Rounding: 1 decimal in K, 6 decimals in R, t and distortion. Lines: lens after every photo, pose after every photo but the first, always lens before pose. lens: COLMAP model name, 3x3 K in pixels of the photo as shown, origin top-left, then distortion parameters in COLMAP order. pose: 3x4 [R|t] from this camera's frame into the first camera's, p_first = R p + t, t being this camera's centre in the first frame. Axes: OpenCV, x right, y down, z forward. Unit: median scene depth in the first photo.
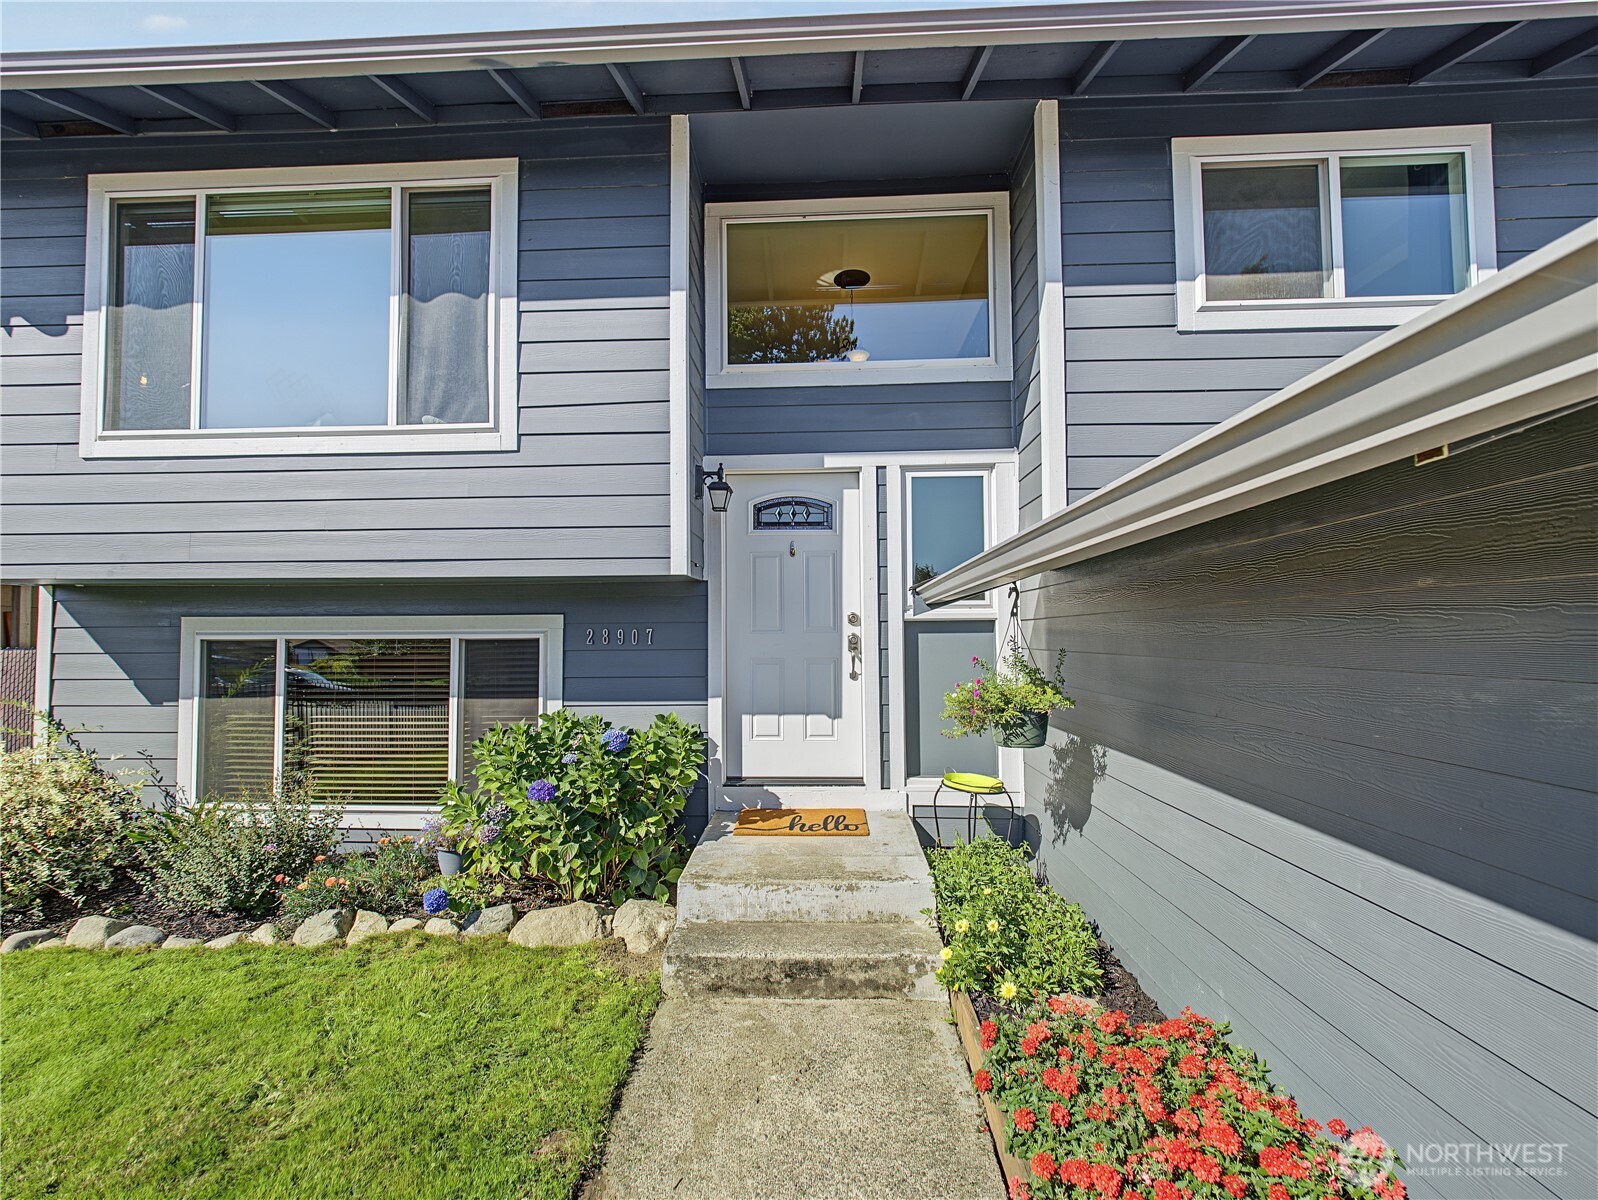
lens RADIAL K [[691.2, 0, 795.3], [0, 691.2, 600.2], [0, 0, 1]] dist [-0.001673, -0.001798]
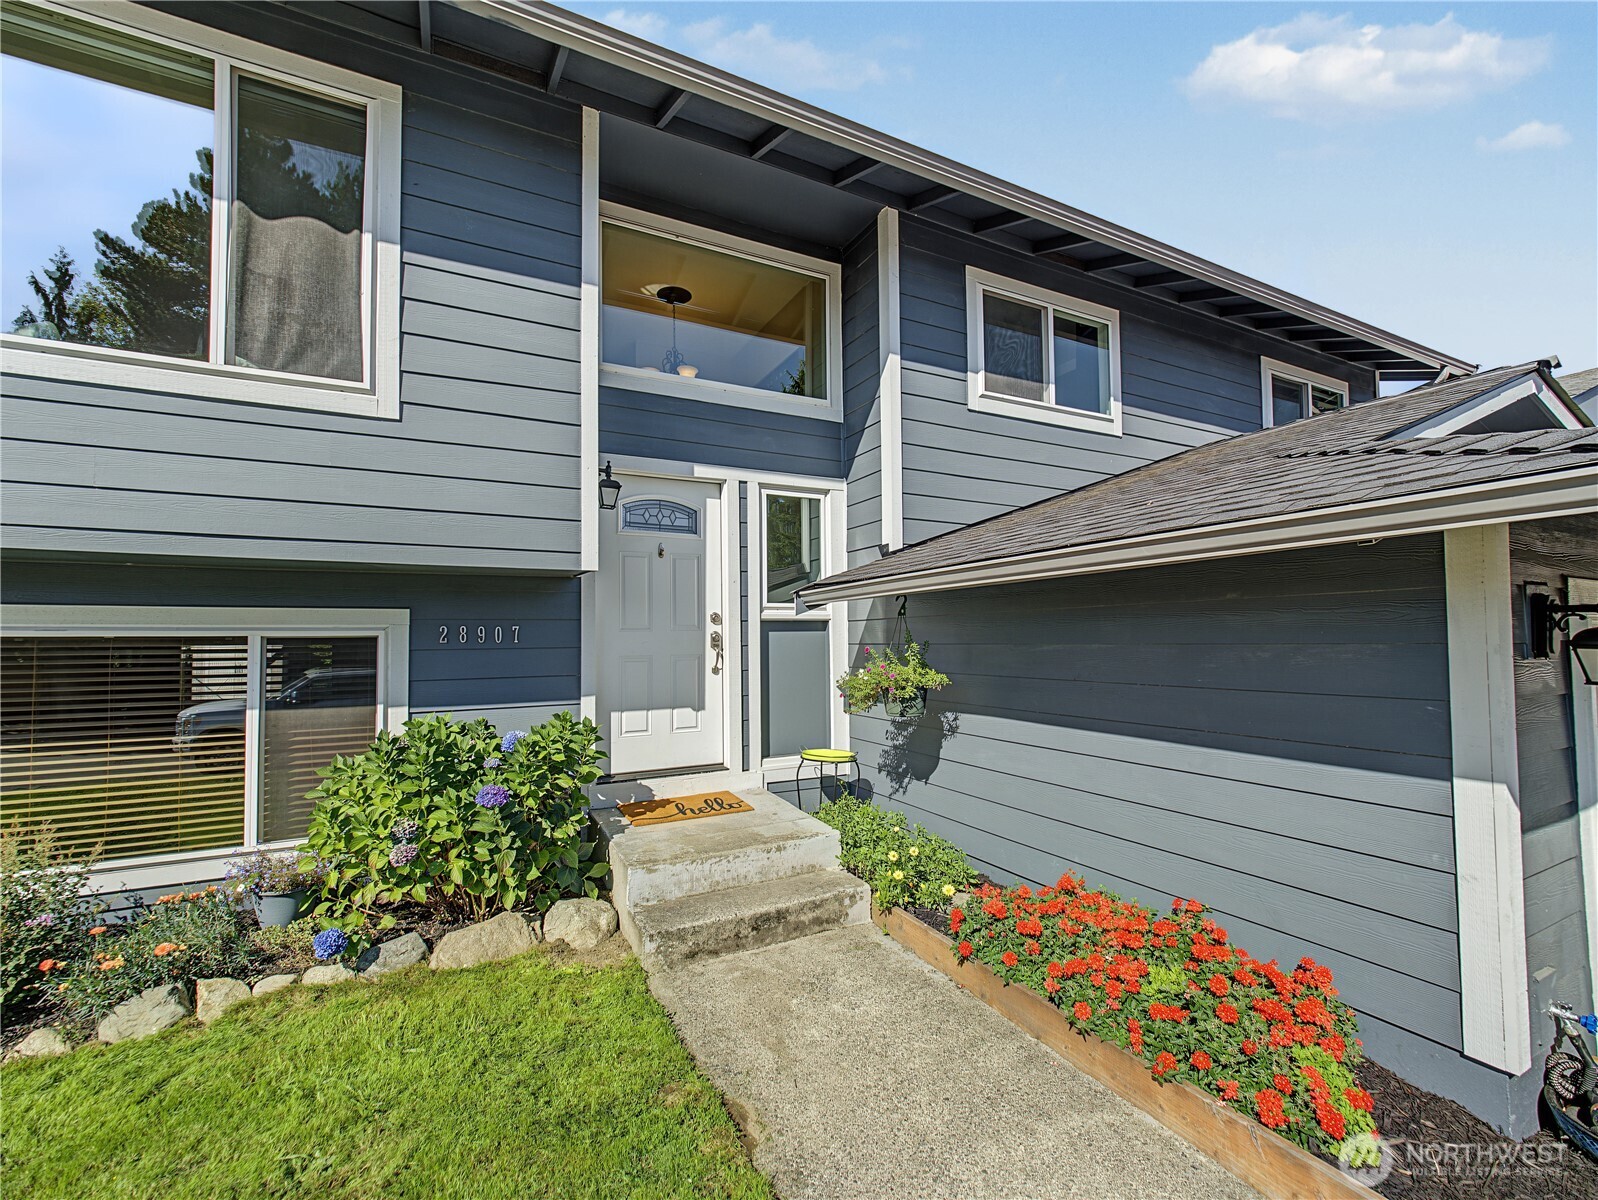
lens RADIAL K [[691.2, 0, 816.0], [0, 691.2, 604.9], [0, 0, 1]] dist [-0.001673, -0.001798]
pose [[0.862770, 0.022137, 0.505112, -0.381960], [-0.020677, 0.999750, -0.008496, 0.014052], [-0.505174, -0.003115, 0.863012, -0.022780]]
